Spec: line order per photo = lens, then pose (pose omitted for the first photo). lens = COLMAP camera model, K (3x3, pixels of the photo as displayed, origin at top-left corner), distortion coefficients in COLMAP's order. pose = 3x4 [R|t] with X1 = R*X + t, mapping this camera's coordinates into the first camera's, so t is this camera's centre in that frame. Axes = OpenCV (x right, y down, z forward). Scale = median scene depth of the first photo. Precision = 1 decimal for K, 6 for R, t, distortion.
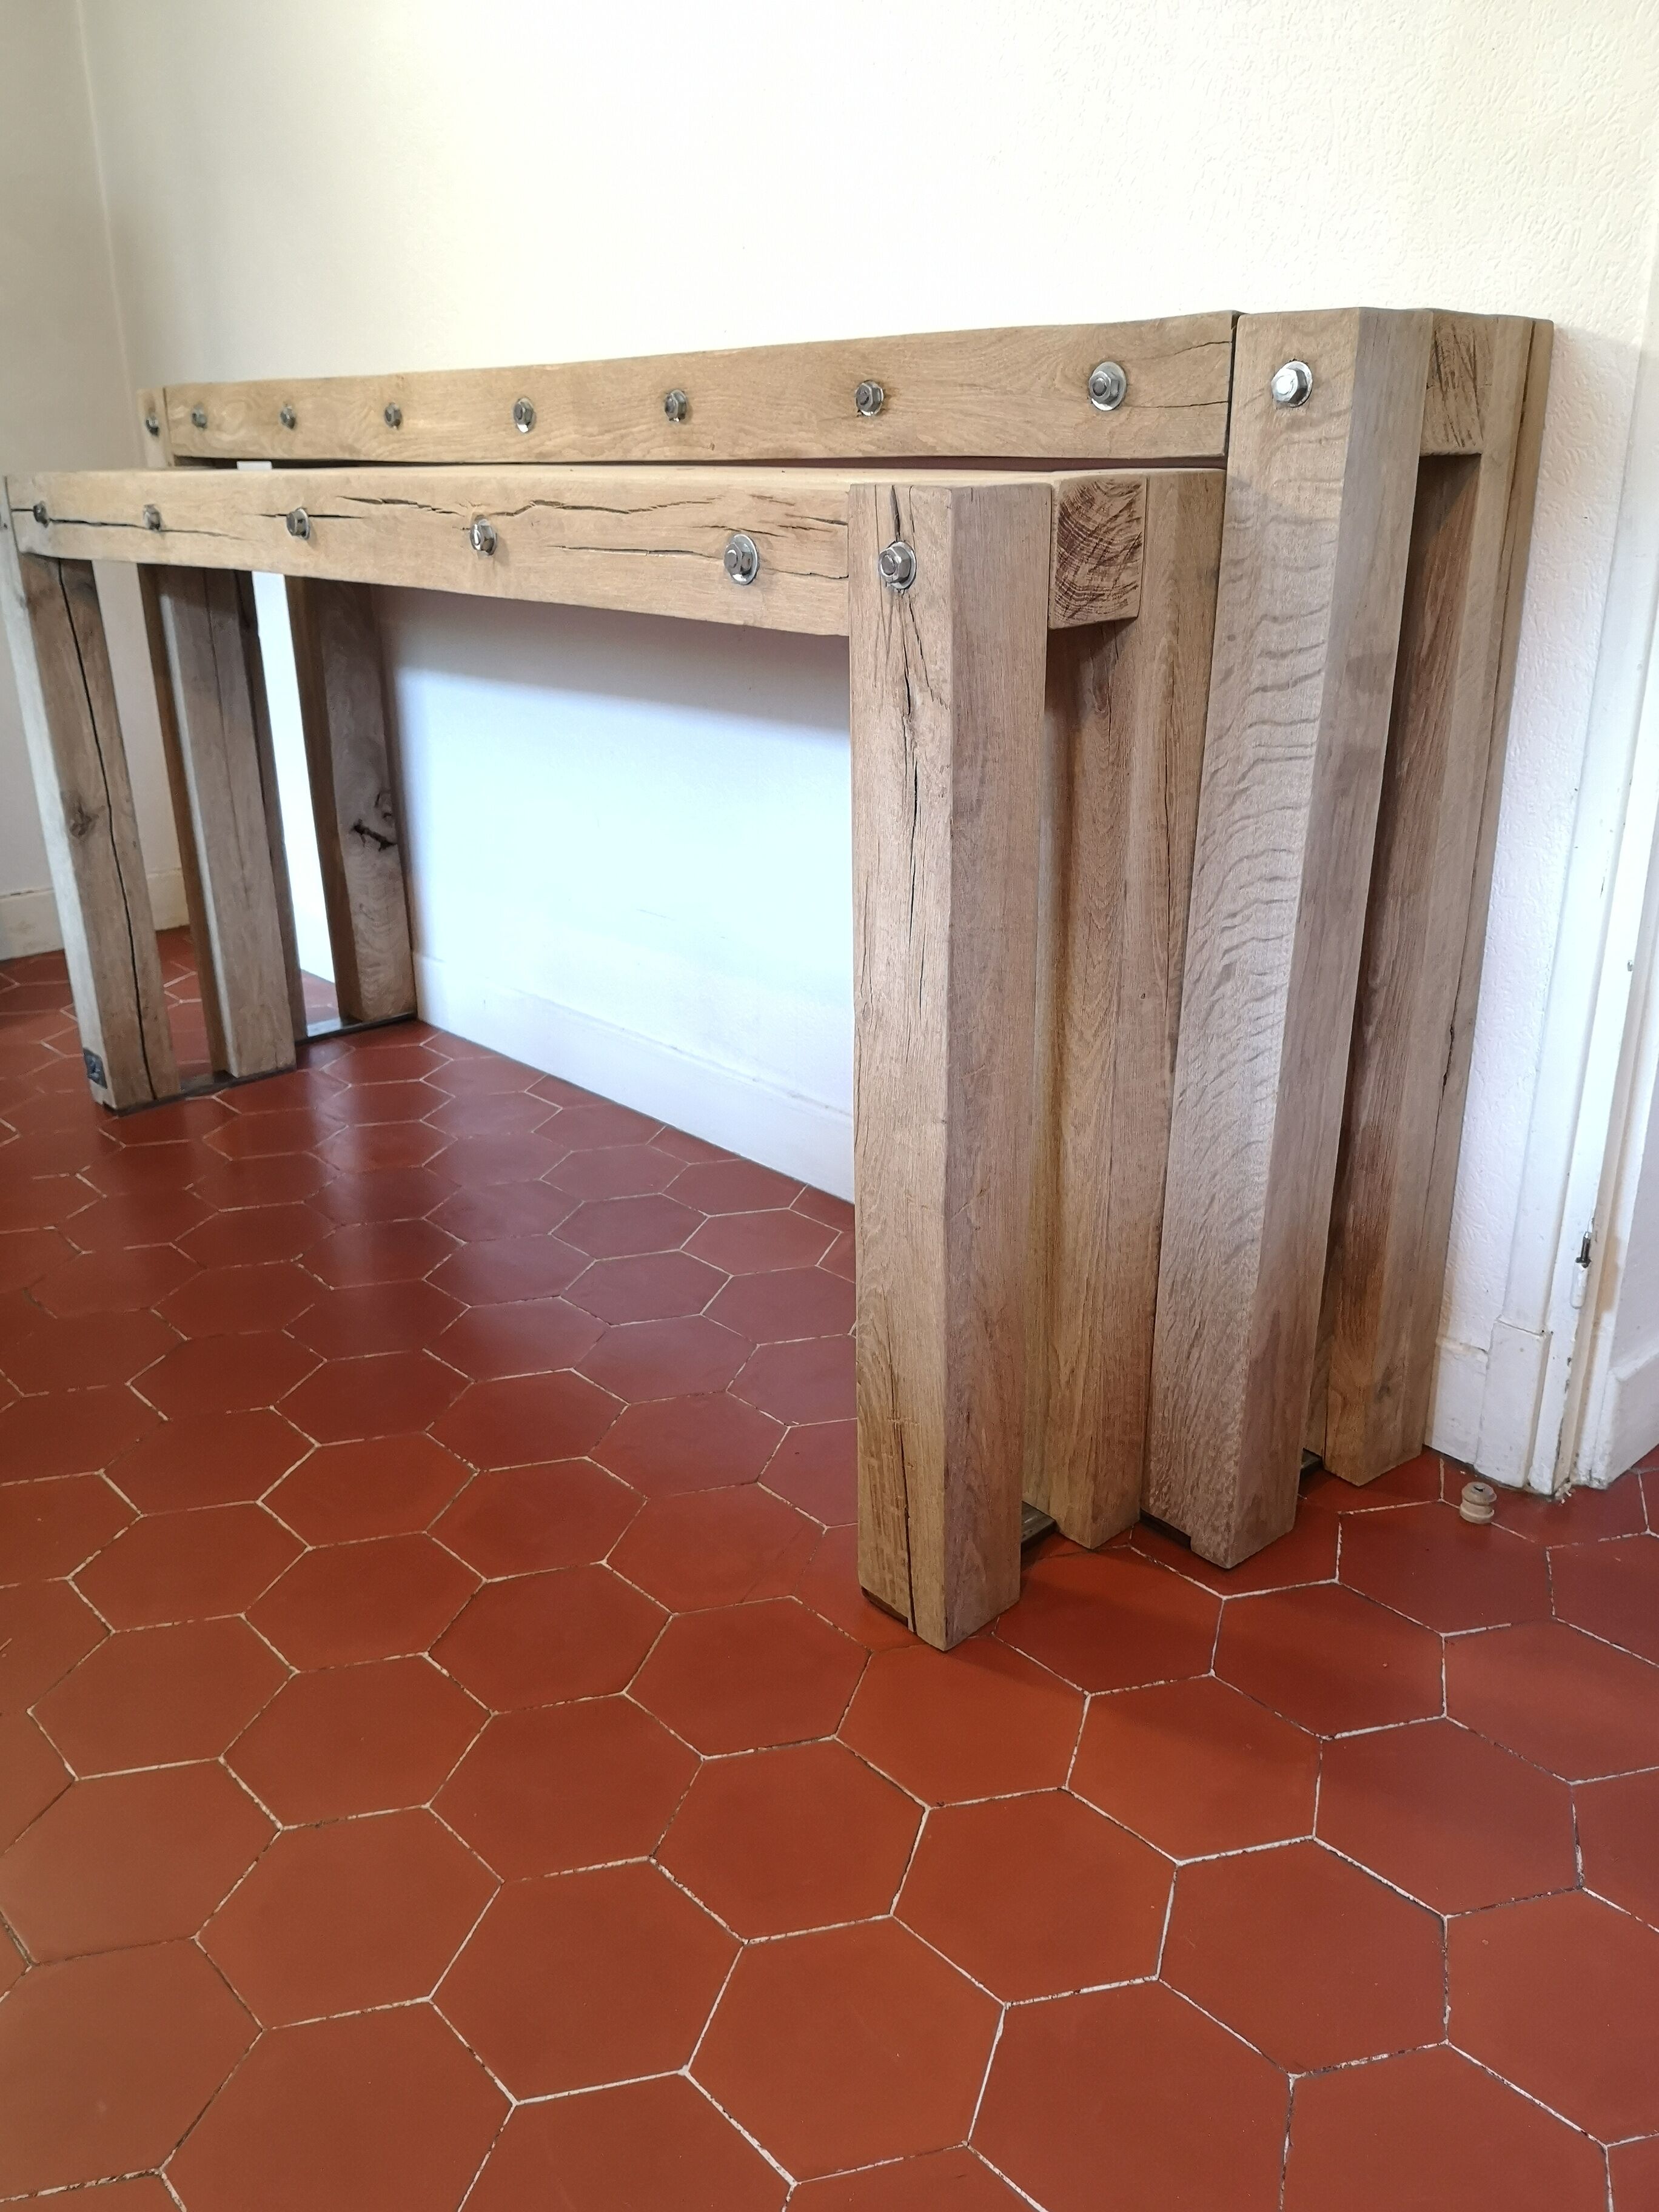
lens RADIAL K [[1758.7, 0, 828.3], [0, 1758.7, 1127.8], [0, 0, 1]] dist [0.013420, -0.042784]
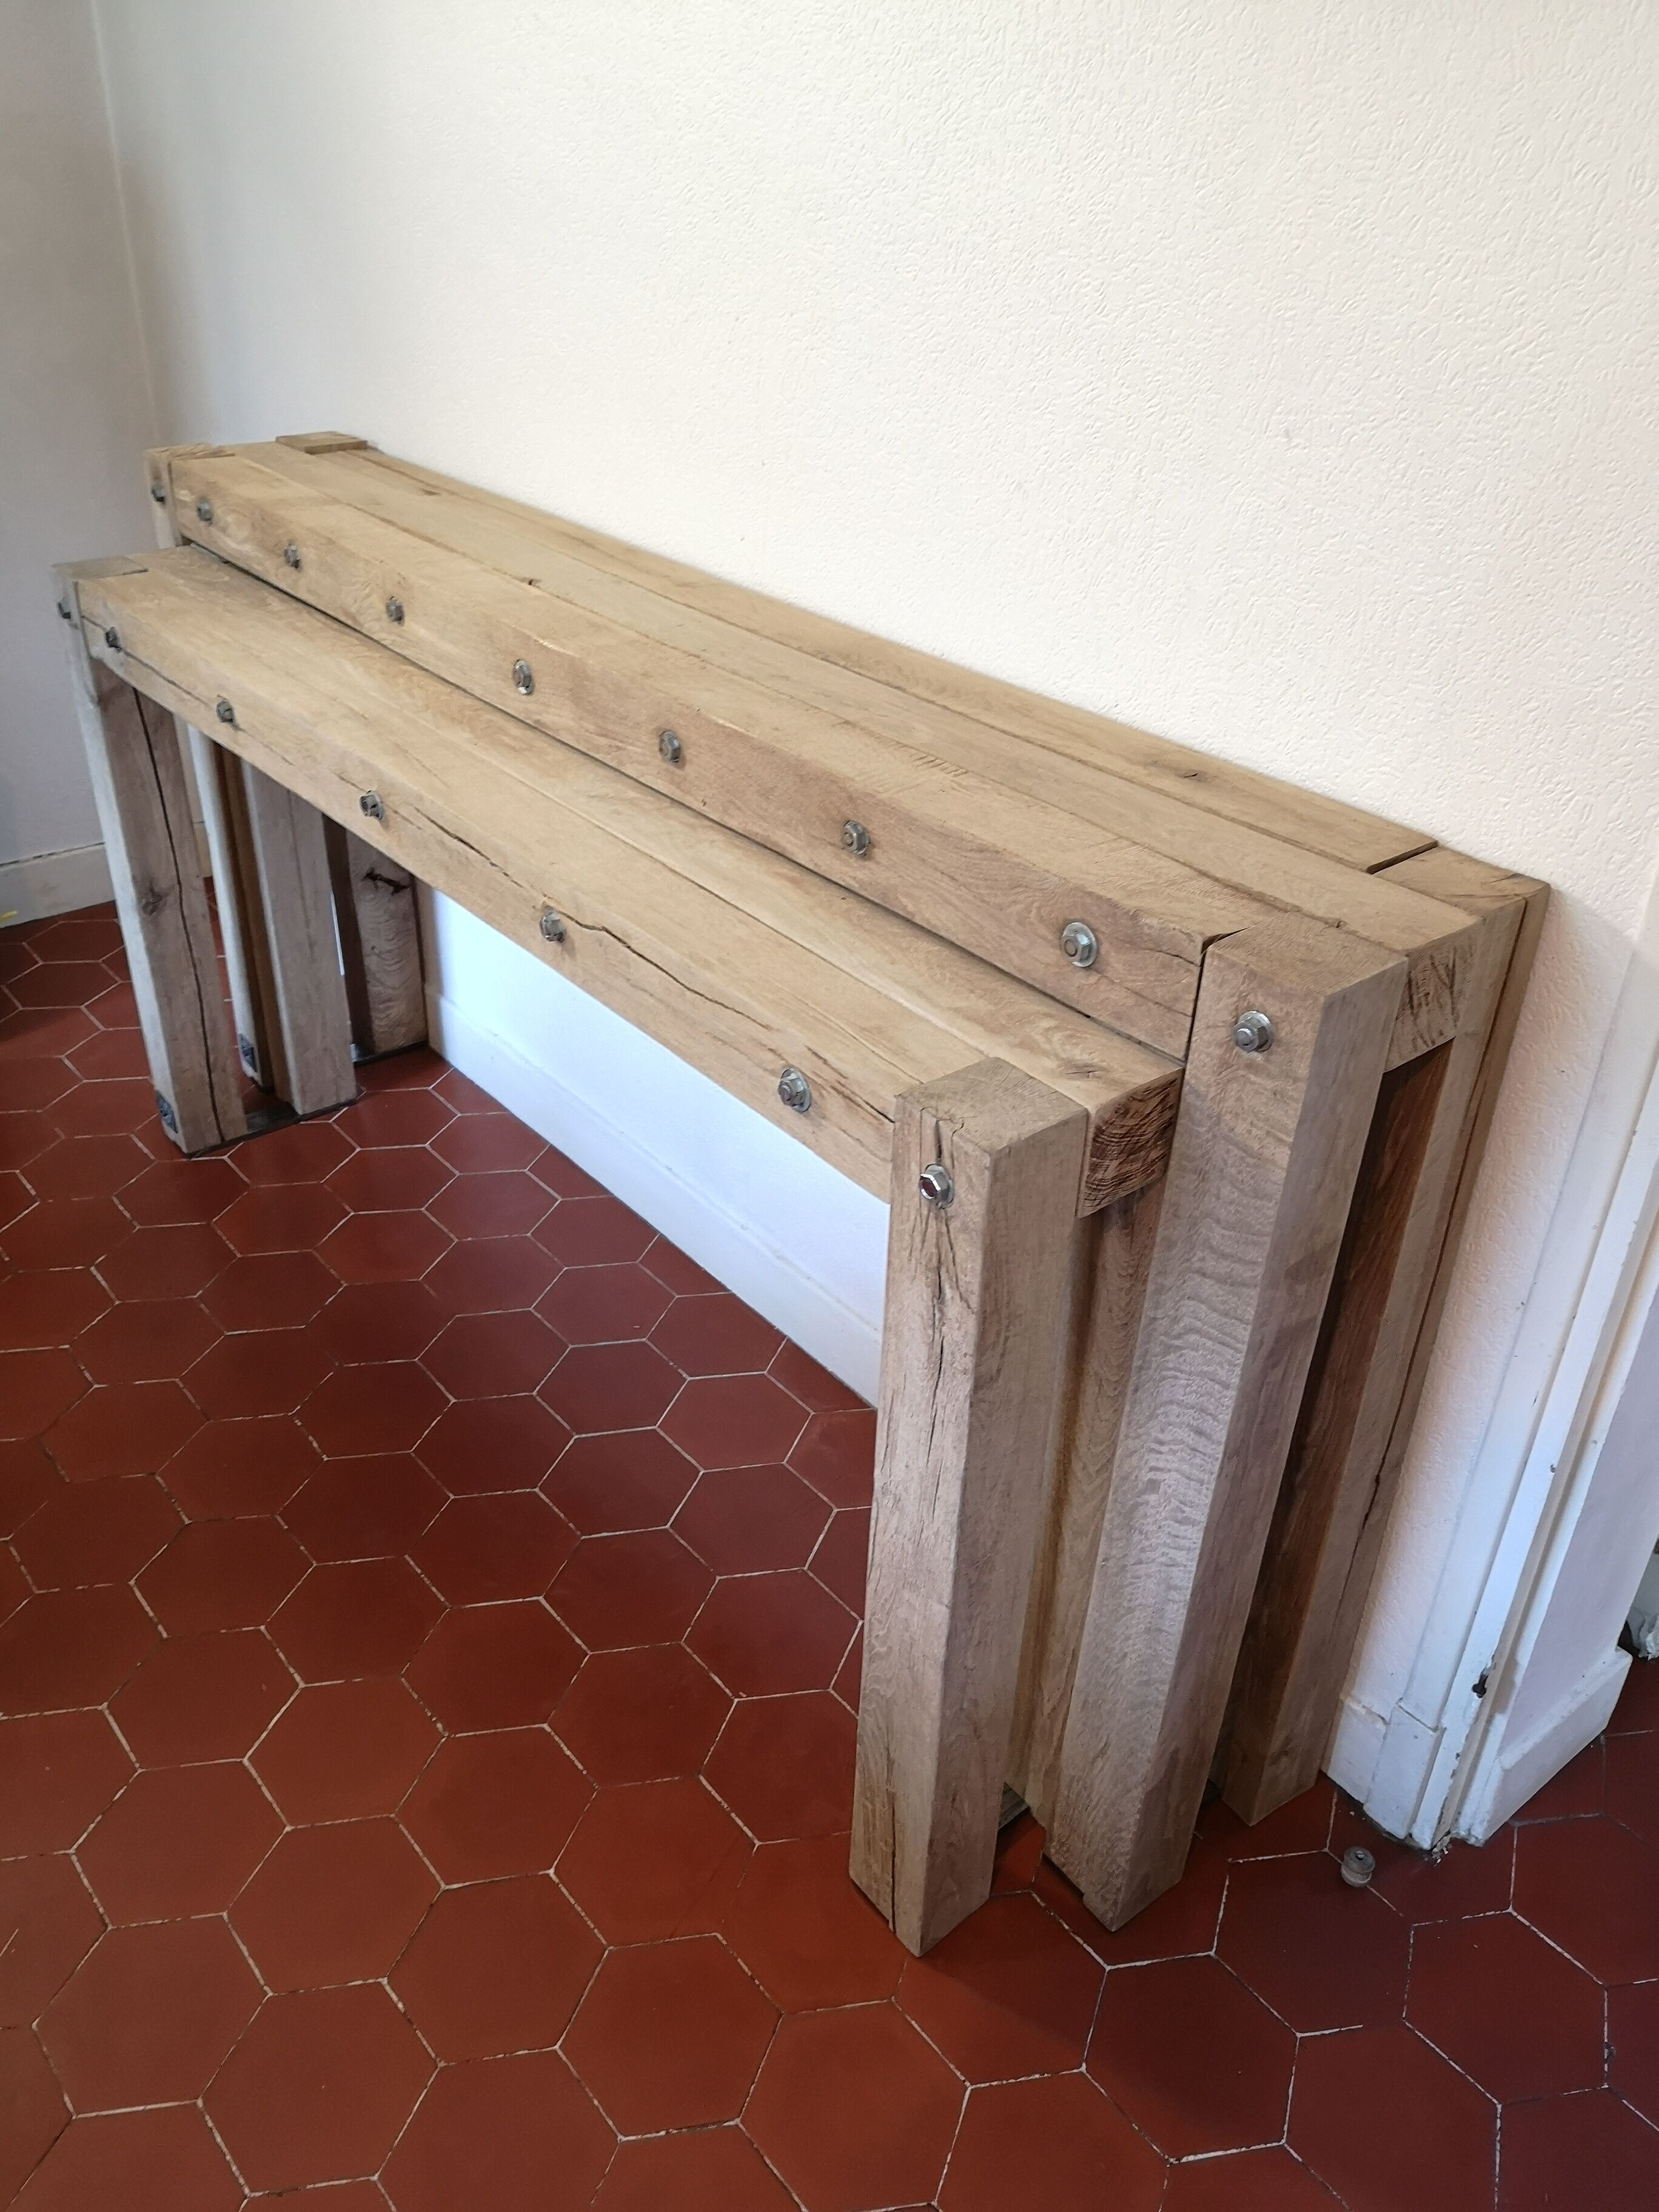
lens RADIAL K [[1752.6, 0, 829.1], [0, 1752.6, 1107.5], [0, 0, 1]] dist [0.084005, -0.219884]
pose [[0.997570, 0.066606, -0.020432, 0.038461], [-0.061994, 0.982457, 0.175882, -0.429824], [0.031788, -0.174188, 0.984199, 0.006739]]
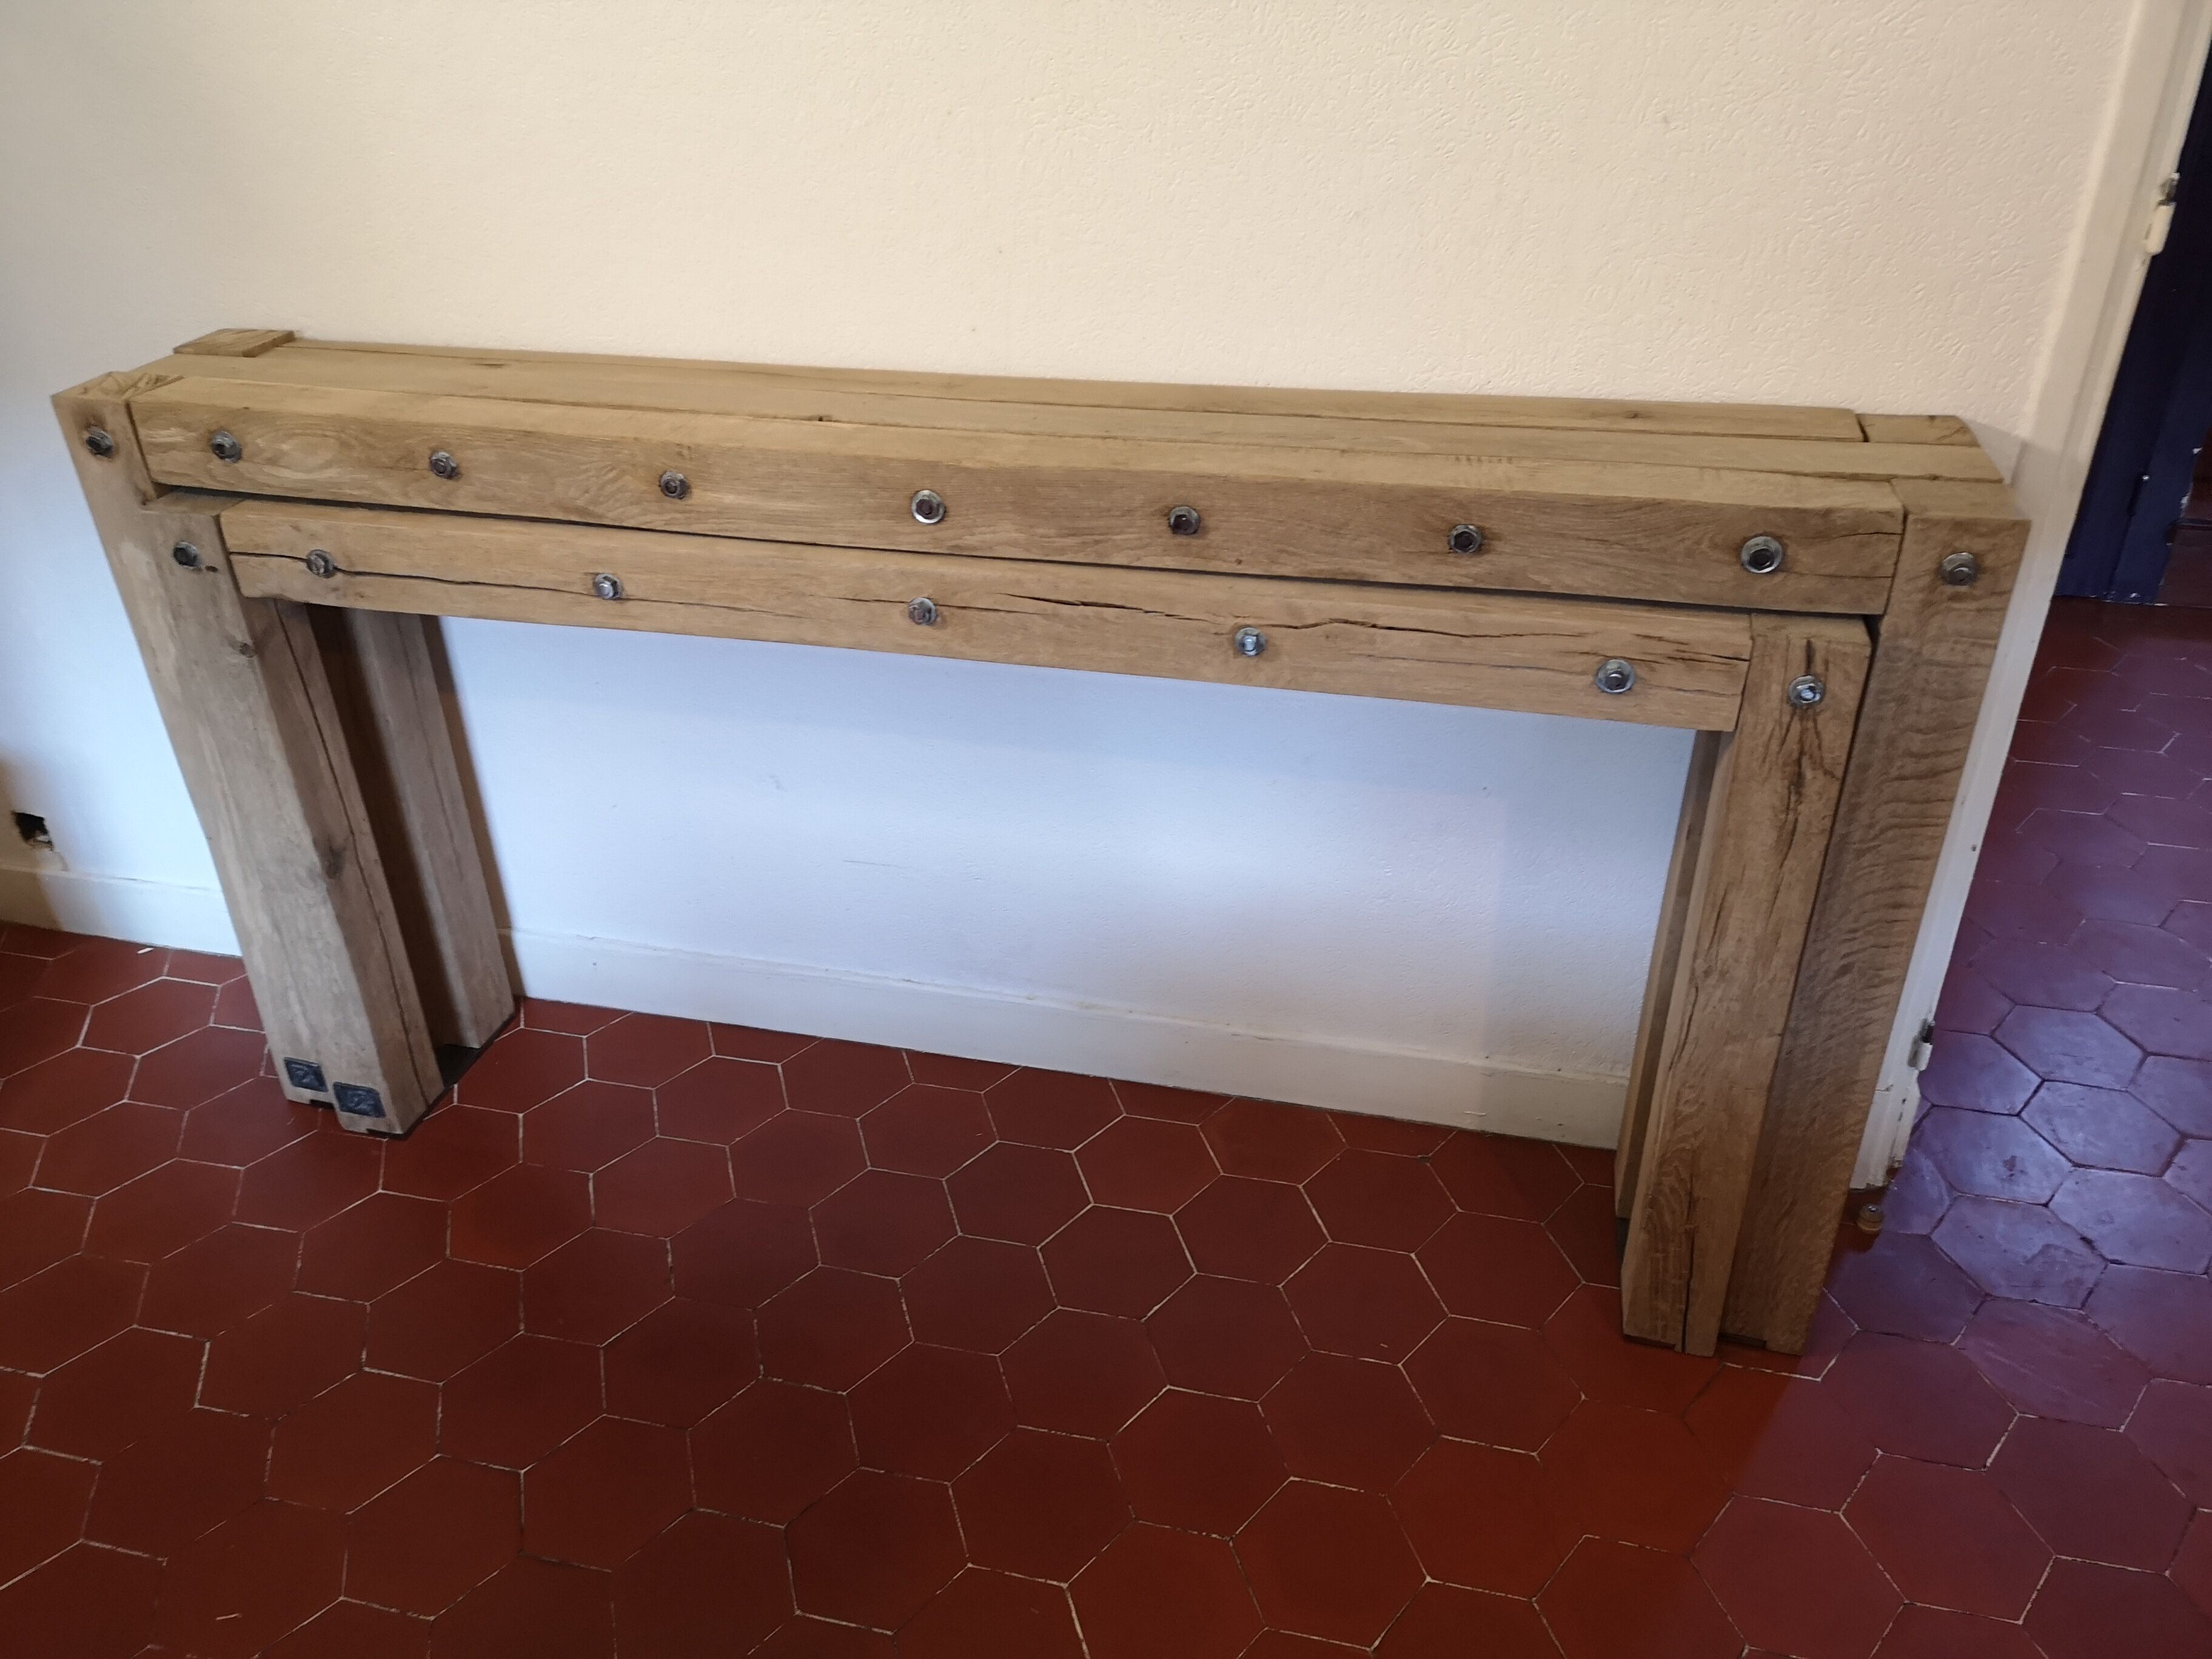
lens RADIAL K [[1682.4, 0, 1097.8], [0, 1682.4, 815.7], [0, 0, 1]] dist [0.061765, -0.058583]
pose [[0.829174, -0.287227, 0.479552, -0.698836], [0.209599, 0.955054, 0.209619, -0.507679], [-0.518207, -0.073298, 0.852109, 0.214673]]
